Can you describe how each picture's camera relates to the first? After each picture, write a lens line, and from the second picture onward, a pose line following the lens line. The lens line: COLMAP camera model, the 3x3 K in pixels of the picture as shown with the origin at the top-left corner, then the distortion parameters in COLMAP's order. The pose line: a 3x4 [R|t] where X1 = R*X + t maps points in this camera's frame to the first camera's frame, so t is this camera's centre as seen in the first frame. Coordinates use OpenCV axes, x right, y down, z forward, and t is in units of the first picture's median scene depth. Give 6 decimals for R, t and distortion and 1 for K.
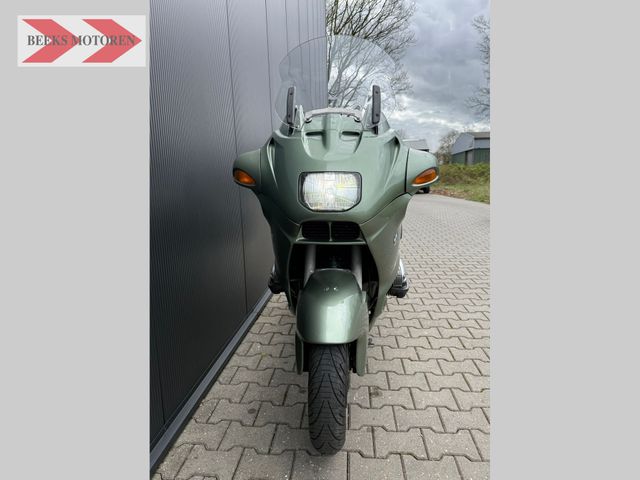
lens RADIAL K [[456.6, 0, 320.0], [0, 456.6, 240.0], [0, 0, 1]] dist [0.002357, -0.007064]
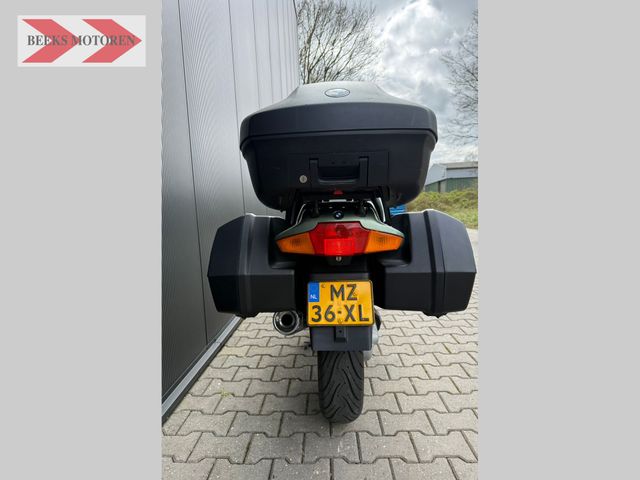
lens RADIAL K [[456.6, 0, 320.0], [0, 456.6, 240.0], [0, 0, 1]] dist [0.002357, -0.007064]
pose [[0.998551, -0.019795, 0.050045, 0.010693], [0.023183, 0.997413, -0.068044, 0.039020], [-0.048569, 0.069105, 0.996426, 0.170324]]
